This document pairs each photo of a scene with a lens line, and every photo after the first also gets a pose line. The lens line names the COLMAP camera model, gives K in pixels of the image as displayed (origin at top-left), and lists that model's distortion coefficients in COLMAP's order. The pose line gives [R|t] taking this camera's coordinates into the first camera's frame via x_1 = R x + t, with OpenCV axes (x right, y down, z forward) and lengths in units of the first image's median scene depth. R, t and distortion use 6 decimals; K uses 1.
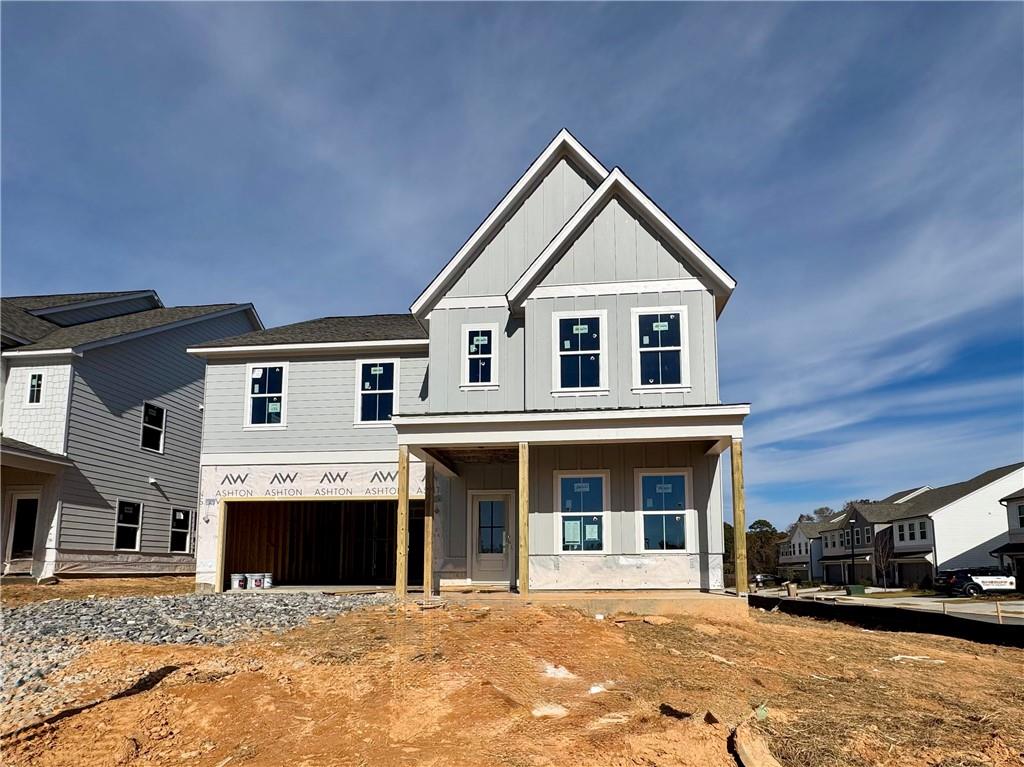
lens RADIAL K [[407.8, 0, 510.5], [0, 407.8, 381.9], [0, 0, 1]] dist [-0.002738, -0.000180]
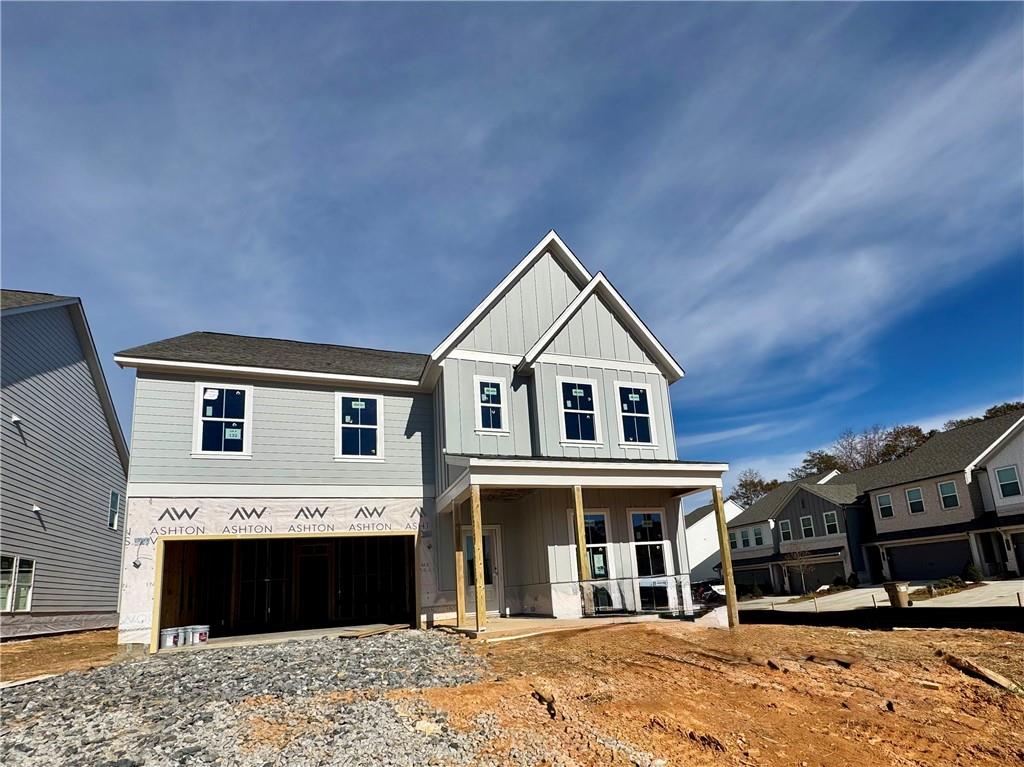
lens RADIAL K [[370.9, 0, 511.1], [0, 370.9, 389.1], [0, 0, 1]] dist [0.000884, 0.000039]
pose [[0.940250, 0.114806, 0.320546, -0.345923], [-0.084641, 0.990698, -0.106550, -0.001114], [-0.329797, 0.073052, 0.941221, -0.000874]]
